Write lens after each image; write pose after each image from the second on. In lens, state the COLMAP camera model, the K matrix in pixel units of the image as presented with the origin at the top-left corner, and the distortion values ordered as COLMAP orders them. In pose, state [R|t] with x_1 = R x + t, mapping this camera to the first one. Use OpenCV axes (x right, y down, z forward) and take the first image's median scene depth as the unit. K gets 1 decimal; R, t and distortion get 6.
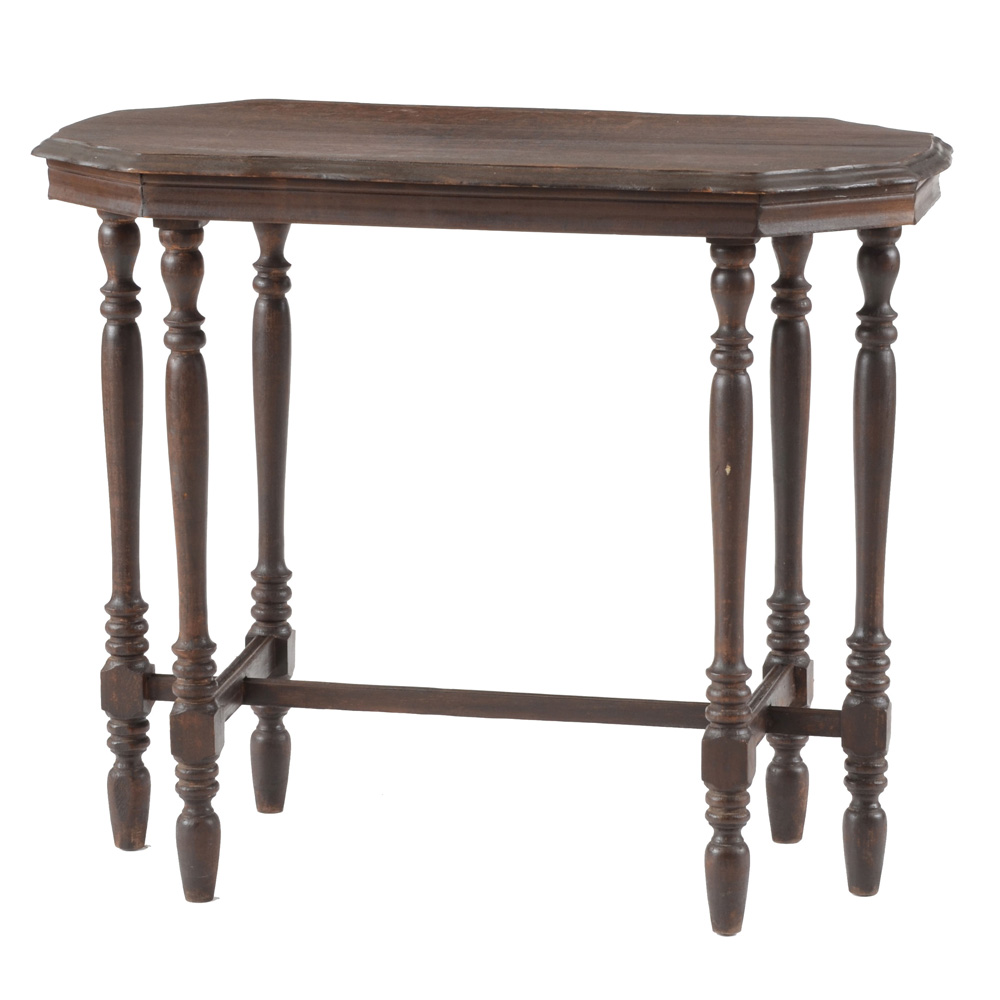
lens RADIAL K [[5065.9, 0, 500.0], [0, 5065.9, 500.0], [0, 0, 1]] dist [0.471105, 10.648036]
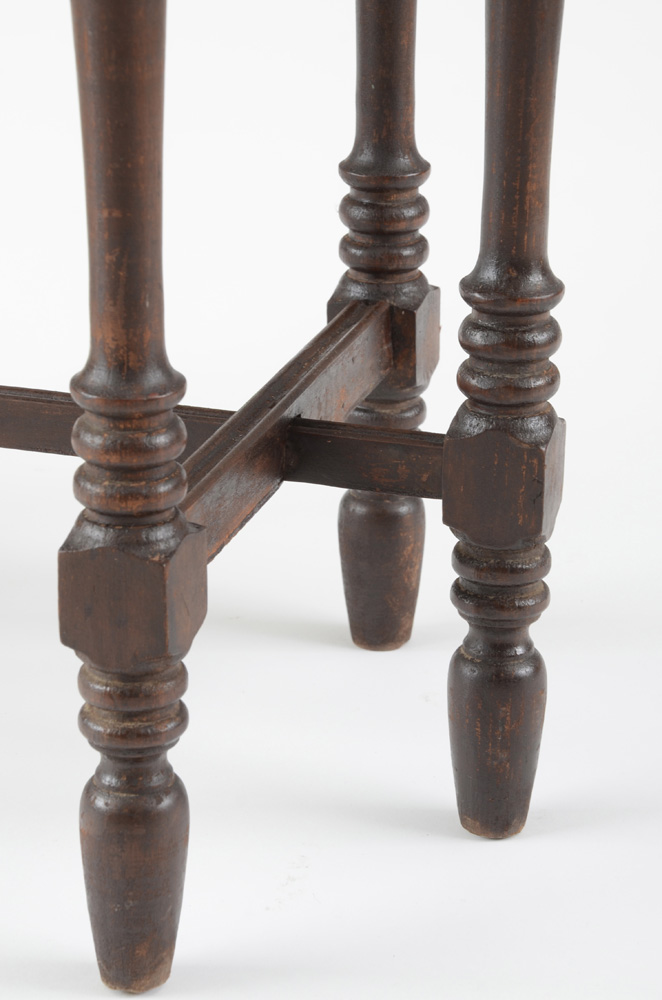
lens RADIAL K [[3215.4, 0, 331.0], [0, 3215.4, 500.0], [0, 0, 1]] dist [0.642698, 0.539510]
pose [[0.997336, 0.029309, -0.066794, 0.077054], [-0.017502, 0.985127, 0.170934, -0.001236], [0.070811, -0.169310, 0.983016, 0.733627]]
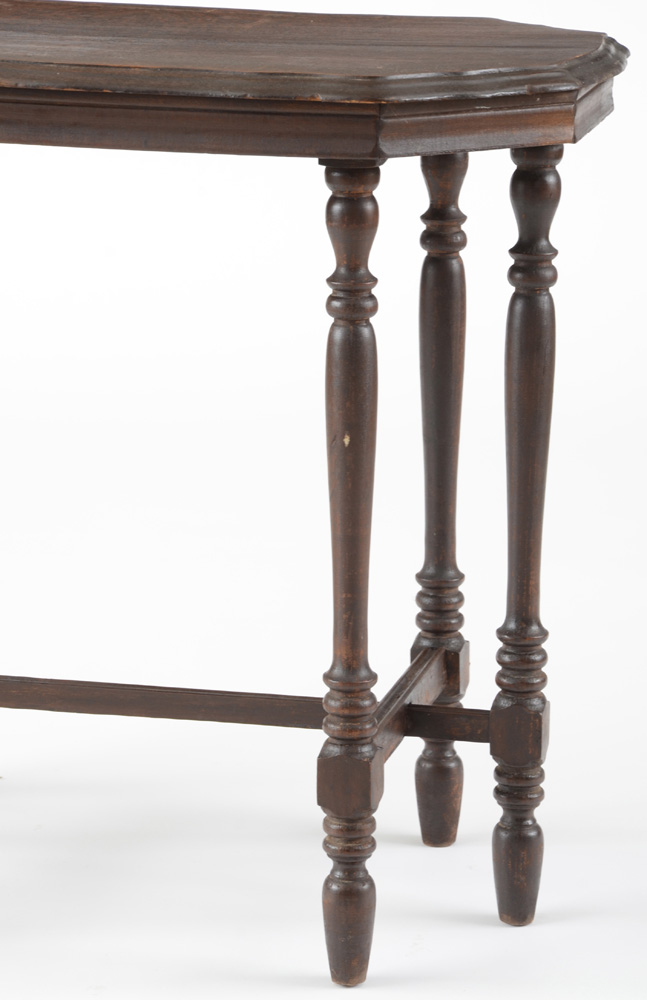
lens RADIAL K [[3566.2, 0, 326.3], [0, 3566.2, 535.8], [0, 0, 1]] dist [0.848806, 2.957350]
pose [[0.999842, 0.005877, -0.016774, 0.049997], [-0.005047, 0.998782, 0.049091, -0.018539], [0.017043, -0.048998, 0.998653, 0.399042]]
